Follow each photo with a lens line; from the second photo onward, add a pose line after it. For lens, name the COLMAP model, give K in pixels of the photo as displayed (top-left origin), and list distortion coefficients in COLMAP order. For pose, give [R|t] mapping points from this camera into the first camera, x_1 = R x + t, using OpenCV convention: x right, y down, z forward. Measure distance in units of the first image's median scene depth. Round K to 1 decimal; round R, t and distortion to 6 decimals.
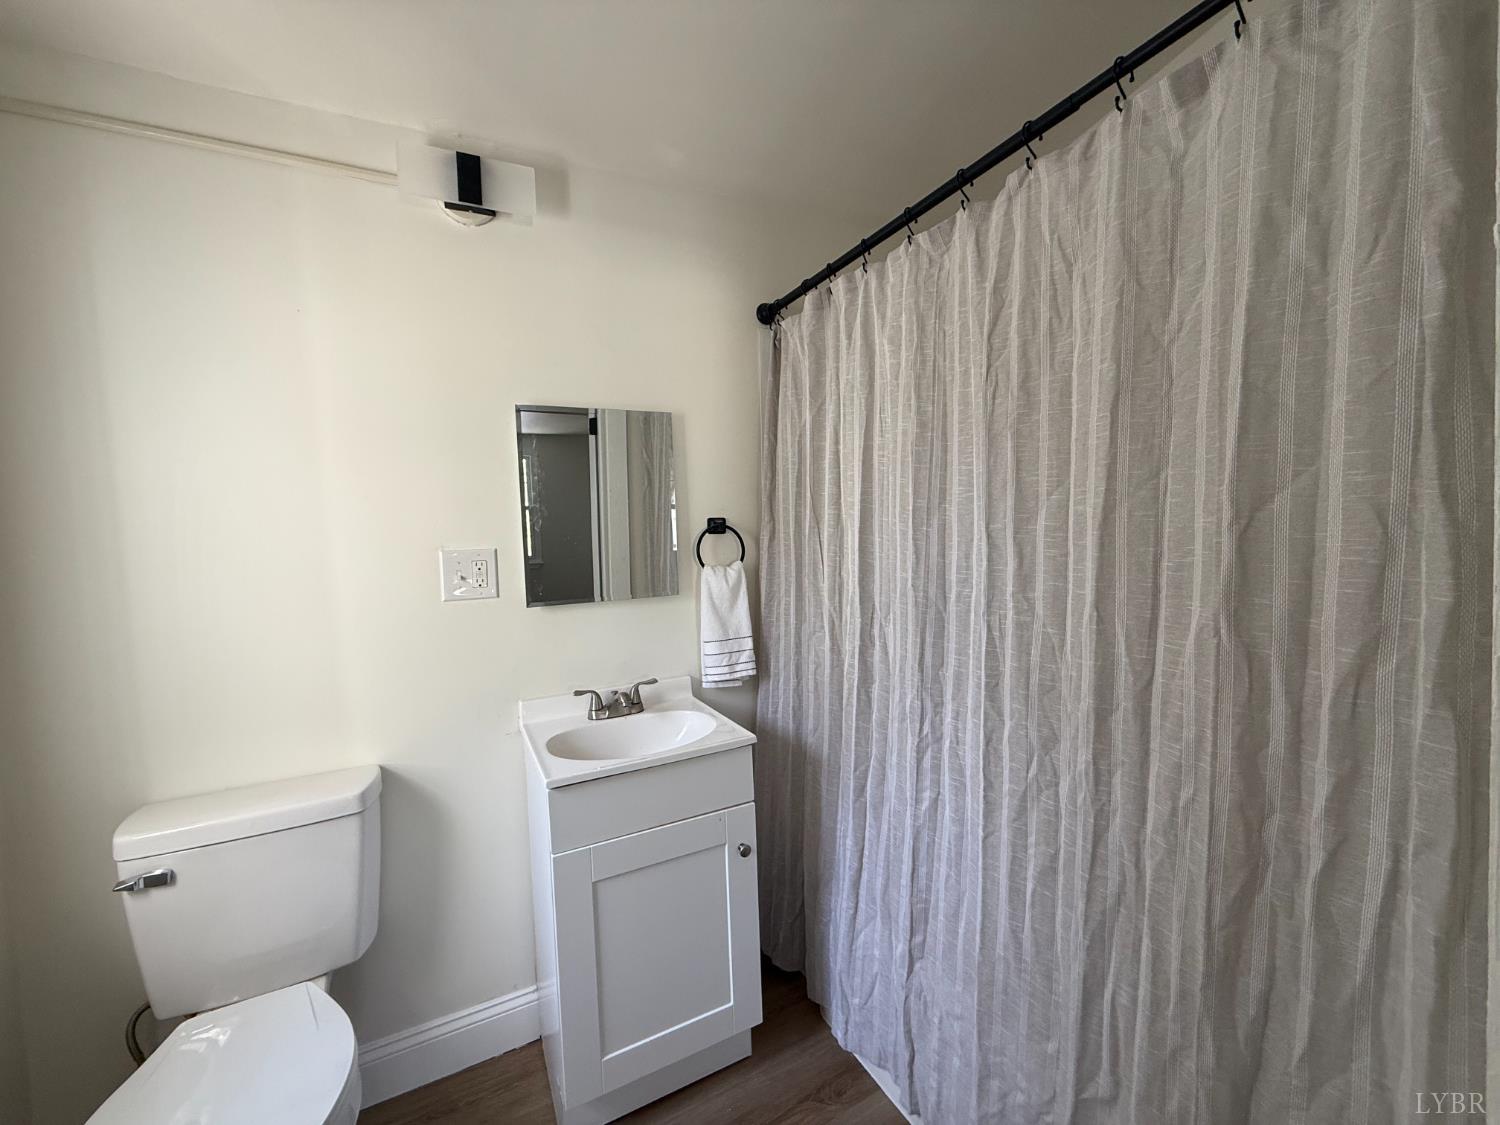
lens RADIAL K [[594.8, 0, 741.9], [0, 594.8, 562.1], [0, 0, 1]] dist [-0.001193, 0.000328]
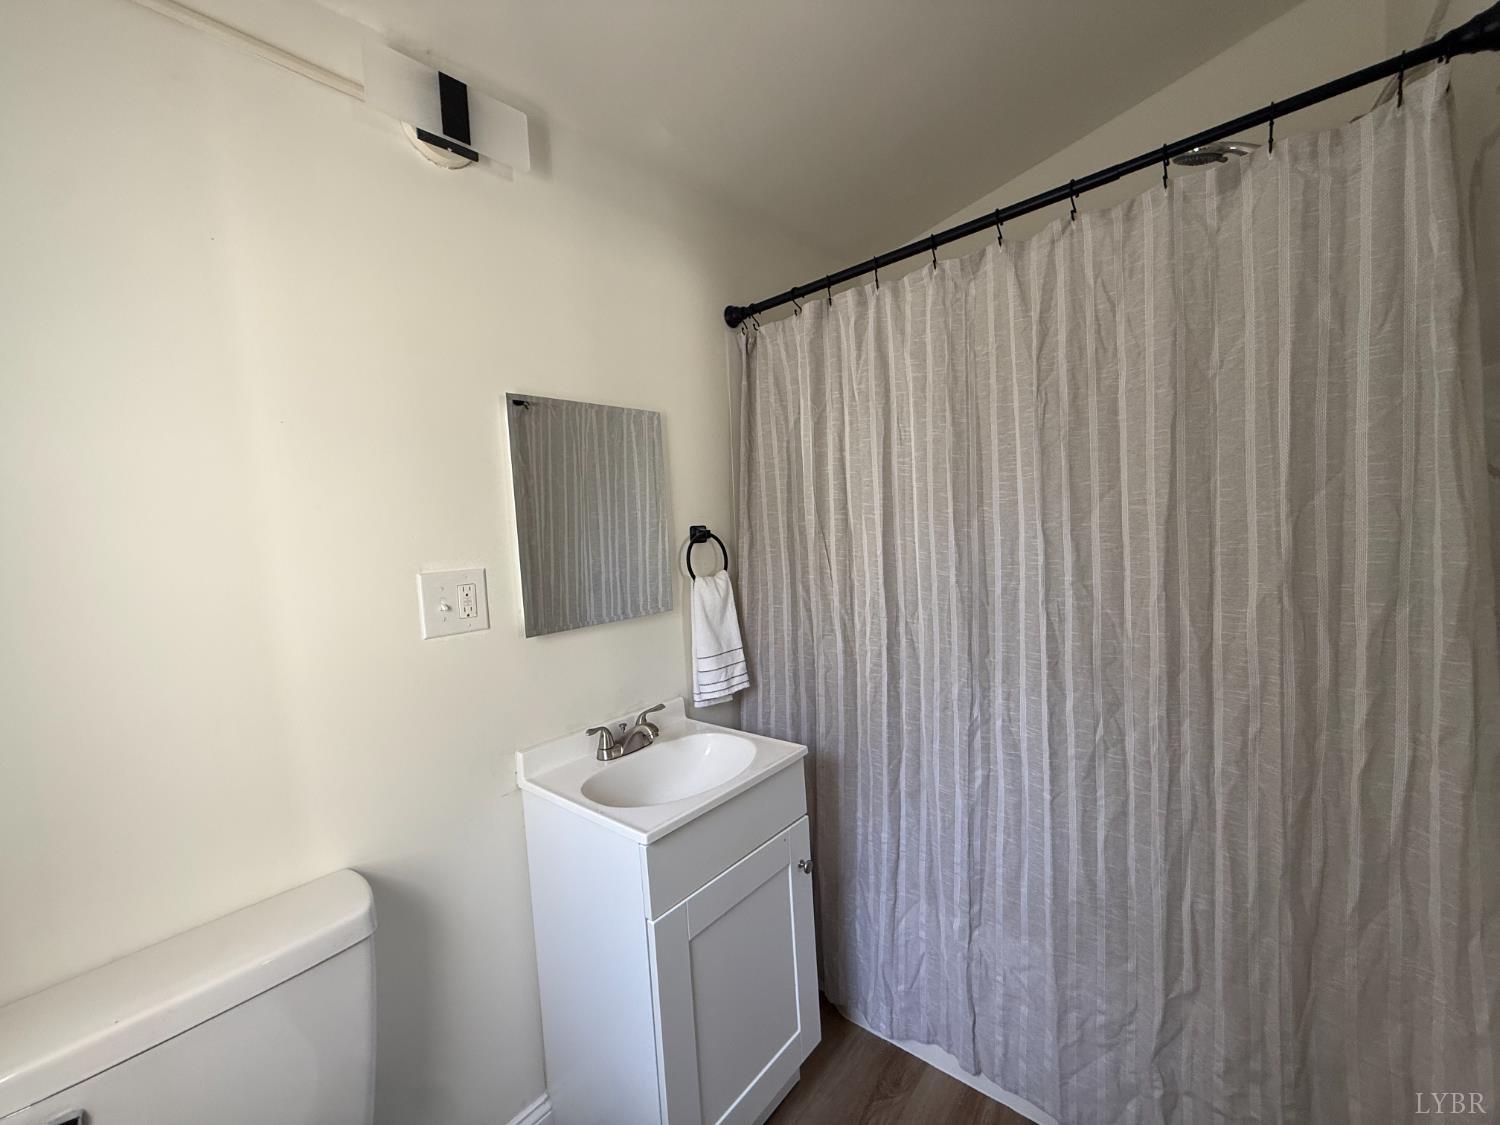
lens RADIAL K [[594.8, 0, 747.4], [0, 594.8, 561.4], [0, 0, 1]] dist [-0.001193, 0.000328]
pose [[0.925898, -0.043864, 0.375219, -0.520883], [0.050687, 0.998680, -0.008328, -0.009805], [-0.374359, 0.026730, 0.926899, 0.153550]]
